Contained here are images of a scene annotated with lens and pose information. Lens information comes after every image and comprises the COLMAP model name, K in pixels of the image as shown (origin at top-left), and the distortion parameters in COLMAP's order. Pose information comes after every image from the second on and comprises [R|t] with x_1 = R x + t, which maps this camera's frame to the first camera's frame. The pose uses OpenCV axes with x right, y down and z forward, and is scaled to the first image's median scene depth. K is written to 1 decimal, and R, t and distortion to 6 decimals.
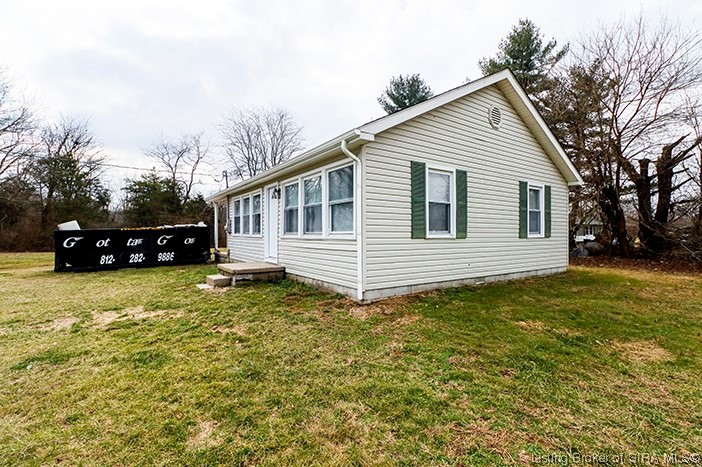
lens RADIAL K [[325.0, 0, 351.0], [0, 325.0, 233.5], [0, 0, 1]] dist [0.001159, 0.000417]
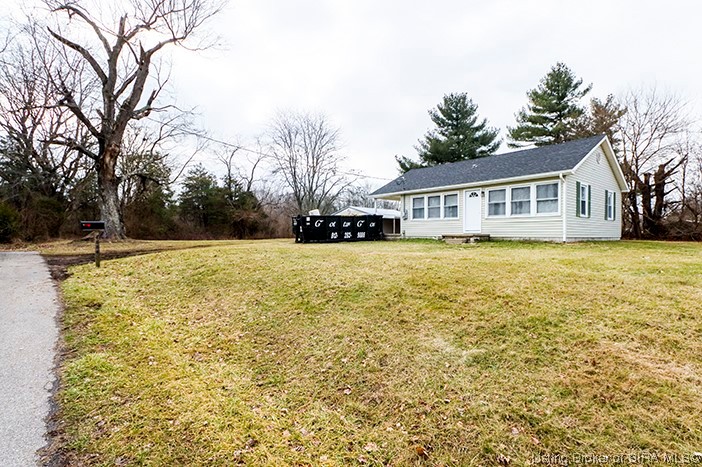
lens RADIAL K [[344.5, 0, 372.6], [0, 344.5, 237.5], [0, 0, 1]] dist [0.000951, -0.000578]
pose [[0.993285, 0.001115, 0.115685, -0.664167], [-0.002514, 0.999925, 0.011947, 0.061256], [-0.115663, -0.012157, 0.993214, -0.530057]]
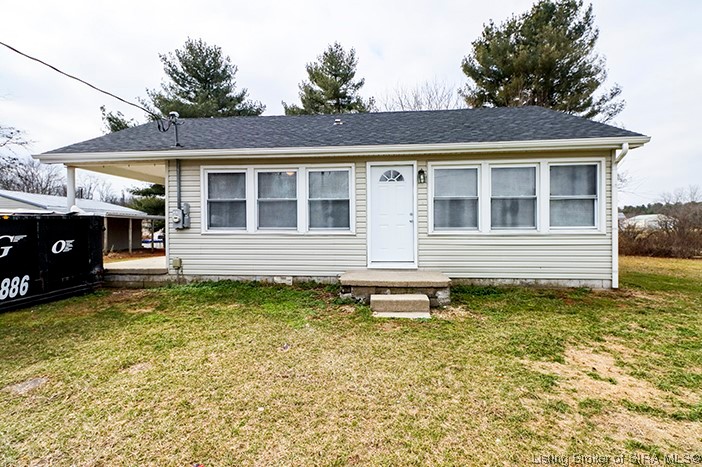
lens RADIAL K [[325.8, 0, 349.6], [0, 325.8, 229.9], [0, 0, 1]] dist [0.000241, -0.000313]
pose [[0.642418, -0.004108, 0.766343, -0.577842], [0.001935, 0.999991, 0.003738, -0.000575], [-0.766352, -0.000919, 0.642421, 0.399648]]
